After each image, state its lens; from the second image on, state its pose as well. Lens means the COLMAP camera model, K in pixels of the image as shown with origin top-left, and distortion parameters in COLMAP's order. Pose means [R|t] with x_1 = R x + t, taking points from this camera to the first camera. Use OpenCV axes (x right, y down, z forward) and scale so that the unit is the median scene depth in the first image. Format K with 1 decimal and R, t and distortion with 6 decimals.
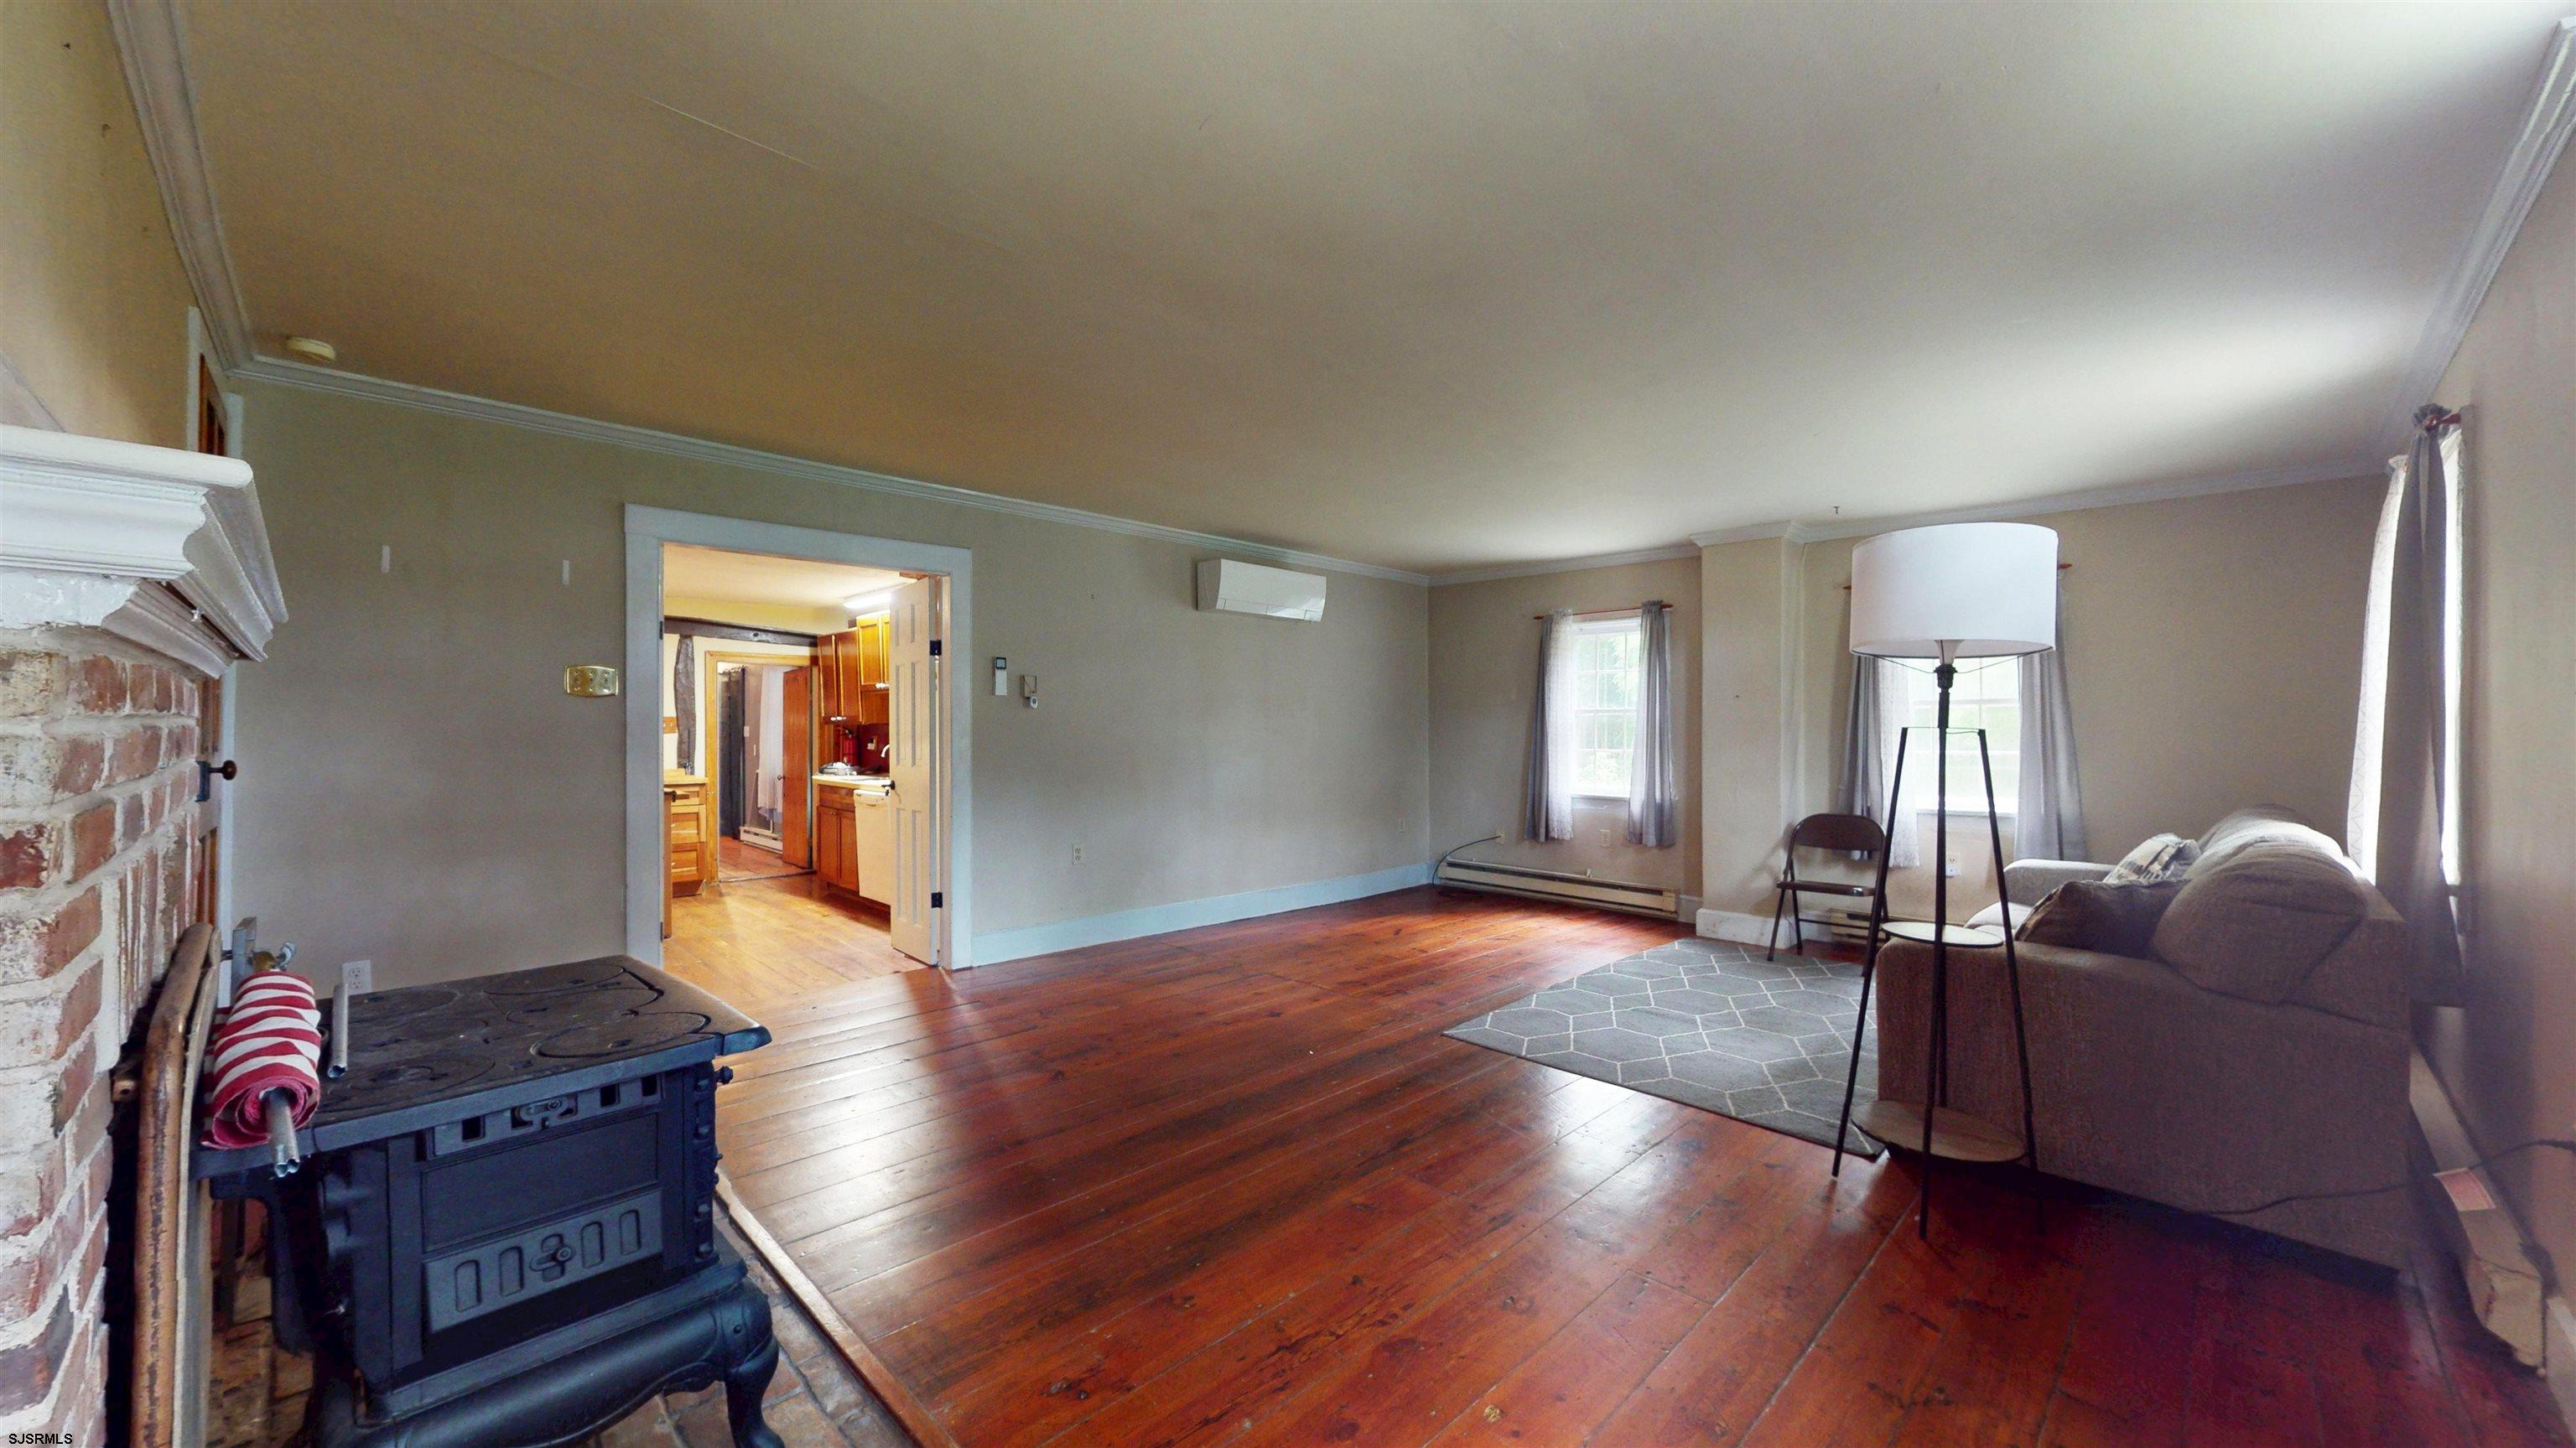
lens RADIAL K [[968.3, 0, 1282.4], [0, 968.3, 728.8], [0, 0, 1]] dist [0.011778, -0.000301]
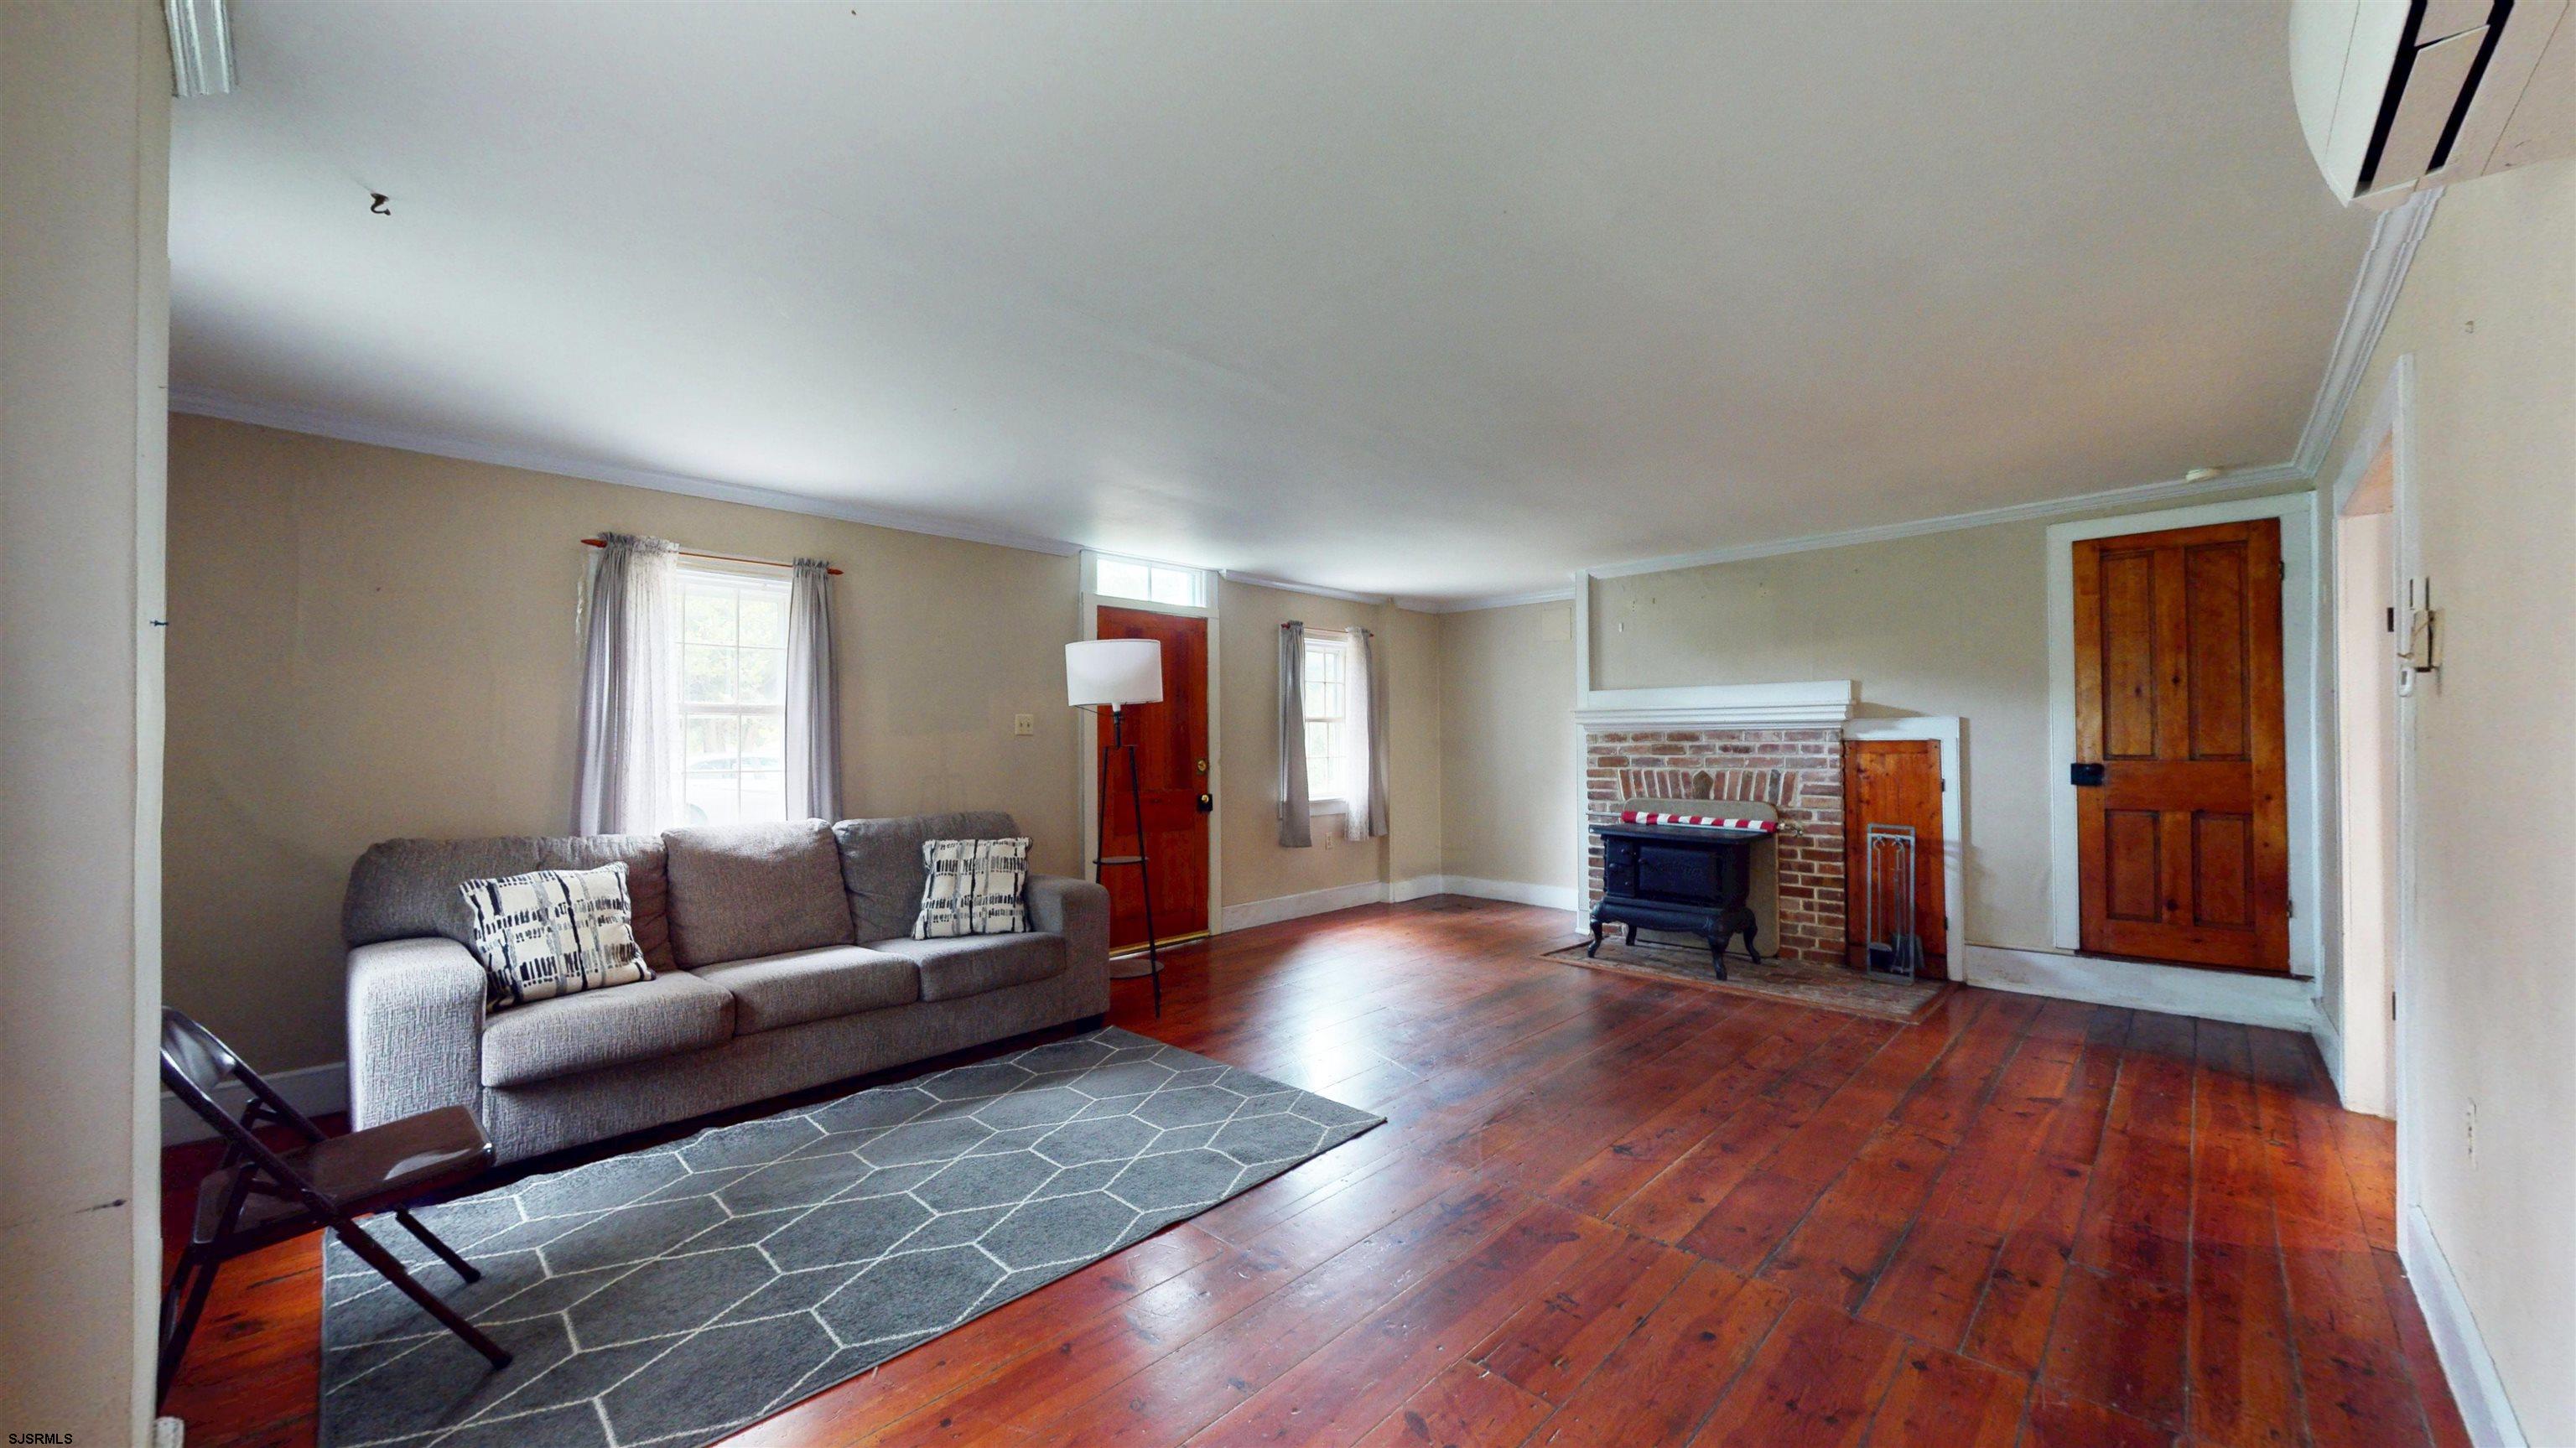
lens RADIAL K [[987.4, 0, 1288.0], [0, 987.4, 724.0], [0, 0, 1]] dist [0.017083, -0.000089]
pose [[-0.999818, 0.001873, -0.018989, 0.264186], [0.001973, 0.999984, -0.005254, -0.011776], [0.018978, -0.005291, -0.999806, 1.826435]]
